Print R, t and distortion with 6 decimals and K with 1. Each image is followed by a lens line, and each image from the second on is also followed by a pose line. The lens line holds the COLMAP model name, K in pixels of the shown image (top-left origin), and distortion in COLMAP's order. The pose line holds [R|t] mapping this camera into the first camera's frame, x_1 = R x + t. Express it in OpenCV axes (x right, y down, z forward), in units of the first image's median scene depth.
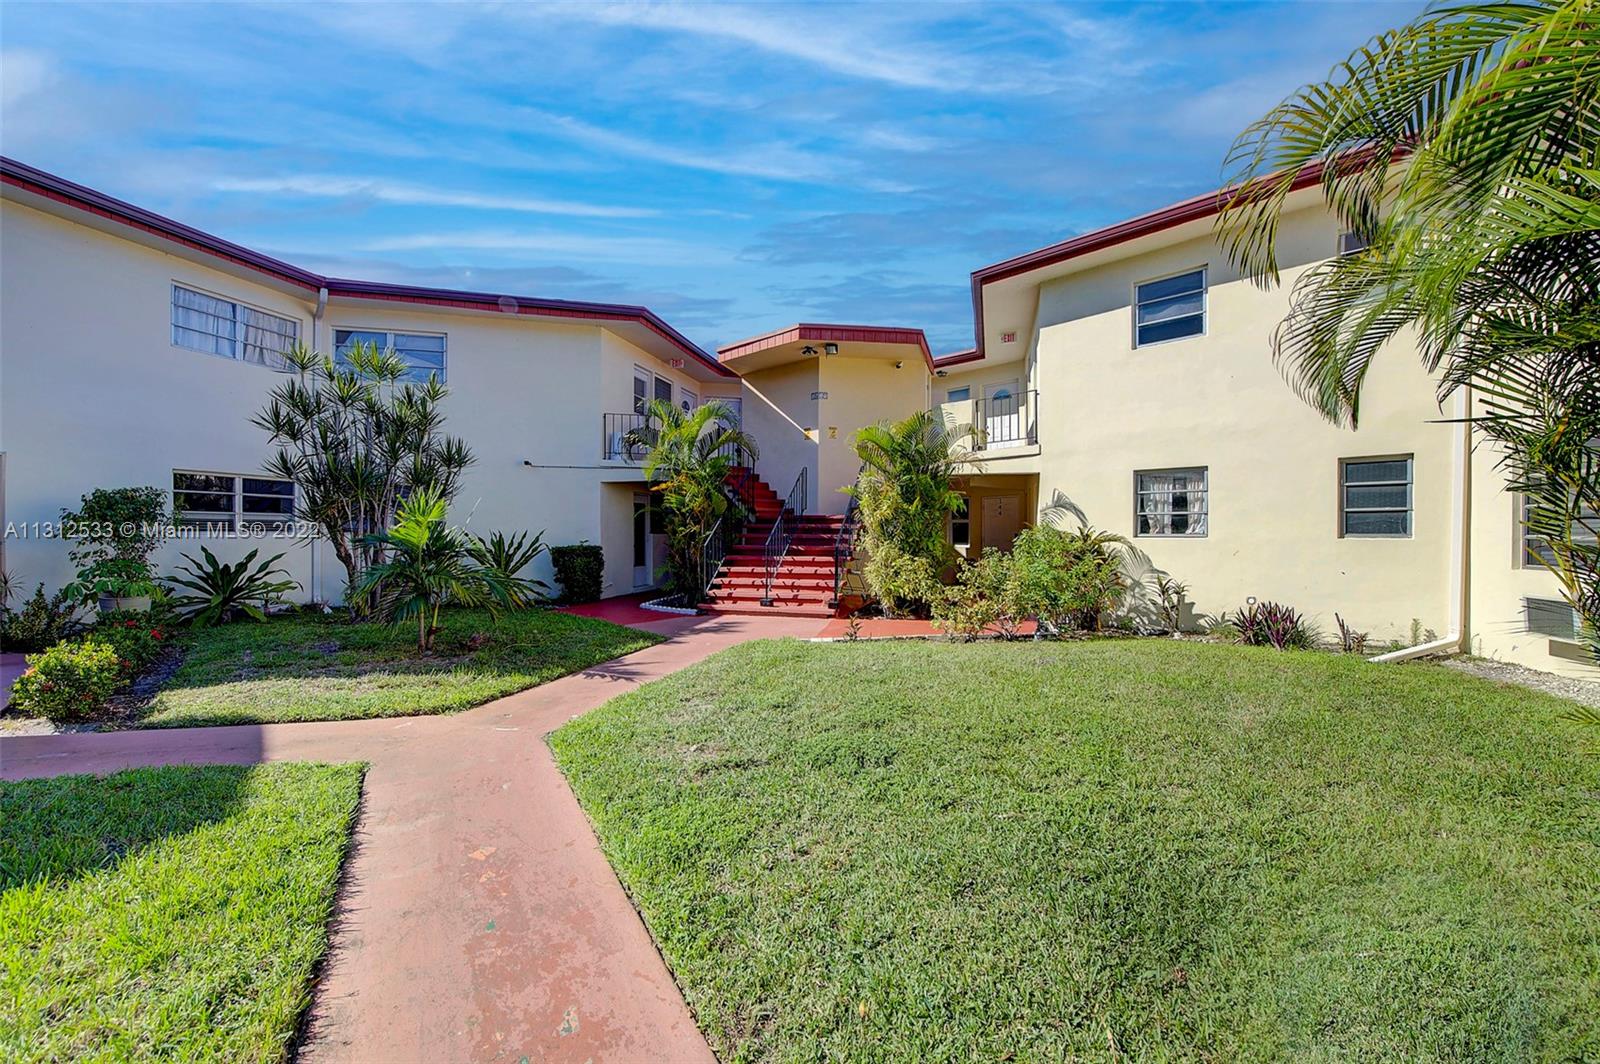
lens RADIAL K [[636.7, 0, 803.4], [0, 636.7, 533.9], [0, 0, 1]] dist [-0.010493, -0.004529]
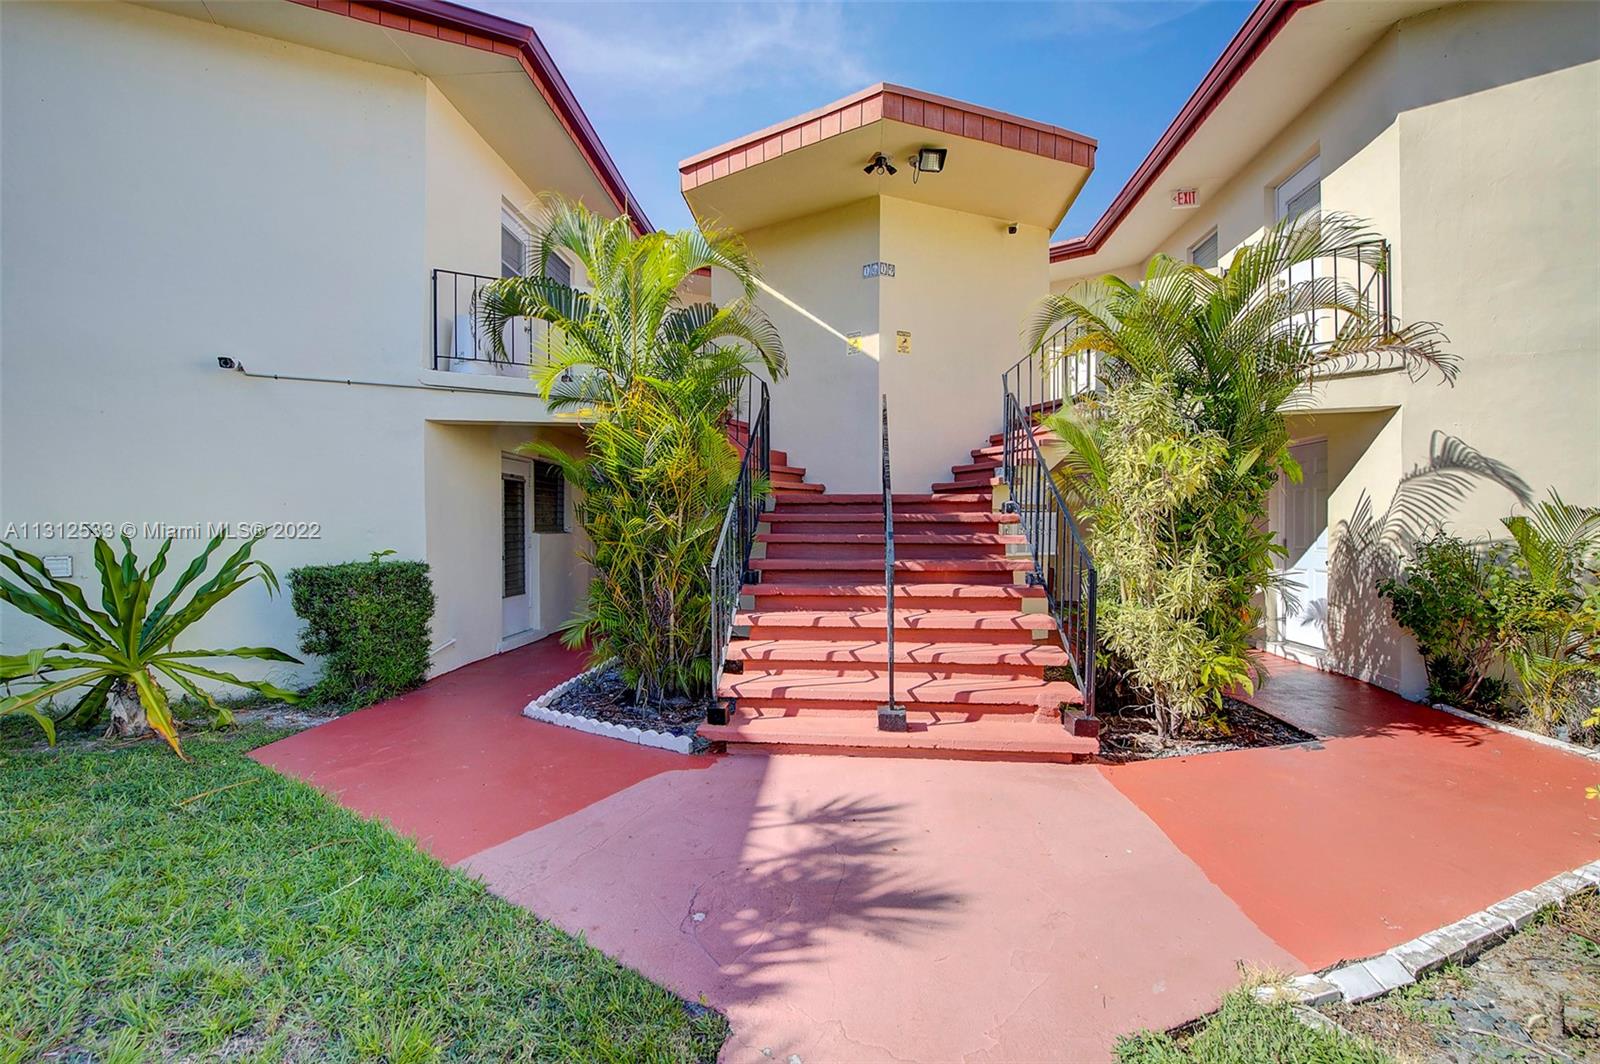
lens RADIAL K [[636.7, 0, 803.4], [0, 636.7, 533.9], [0, 0, 1]] dist [-0.010493, -0.004529]
pose [[0.981296, -0.005984, 0.192414, -0.154407], [0.005642, 0.999981, 0.002324, -0.000754], [-0.192424, -0.001194, 0.981311, 0.549419]]
